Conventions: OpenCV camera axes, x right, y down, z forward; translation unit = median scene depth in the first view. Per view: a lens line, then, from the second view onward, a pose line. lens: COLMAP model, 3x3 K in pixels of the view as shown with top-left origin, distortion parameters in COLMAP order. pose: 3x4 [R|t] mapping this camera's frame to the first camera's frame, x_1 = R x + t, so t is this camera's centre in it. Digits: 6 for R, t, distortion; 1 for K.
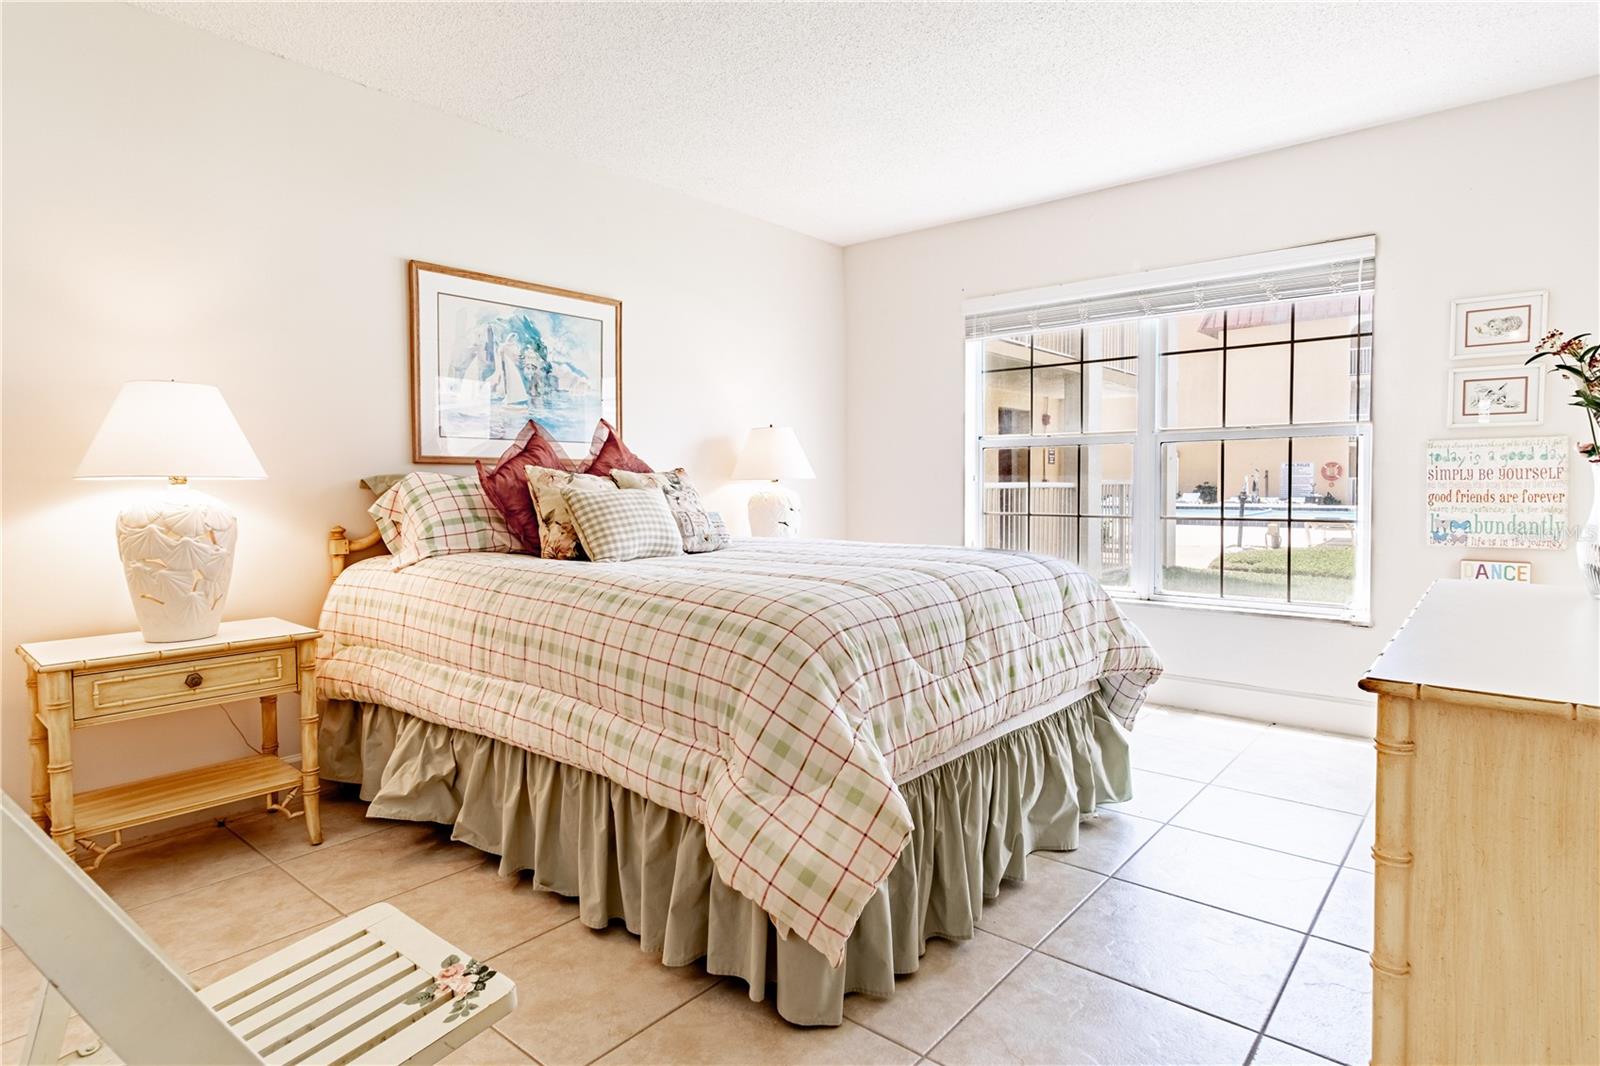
lens RADIAL K [[849.7, 0, 800.0], [0, 849.7, 533.0], [0, 0, 1]] dist [0.006330, 0.000894]
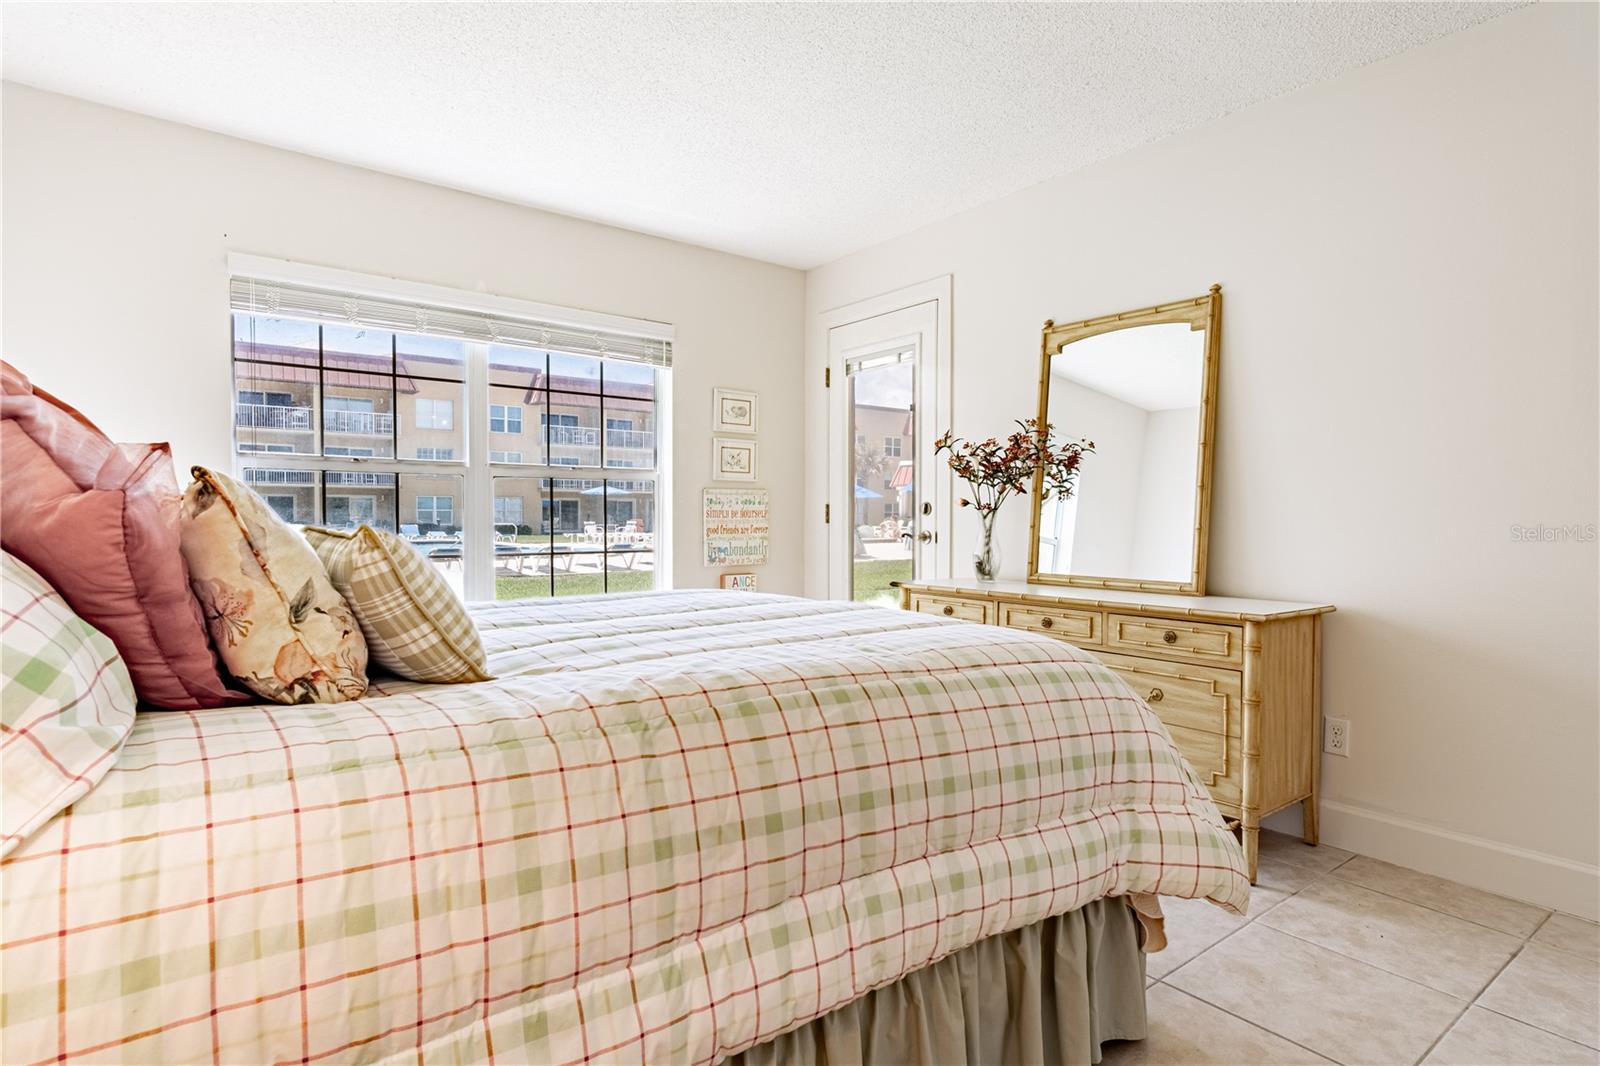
lens RADIAL K [[849.7, 0, 800.0], [0, 849.7, 533.0], [0, 0, 1]] dist [0.006330, 0.000894]
pose [[0.206335, -0.011004, 0.978420, -0.561833], [0.050831, 0.998707, 0.000513, -0.031978], [-0.977160, 0.049628, 0.206628, 0.595531]]
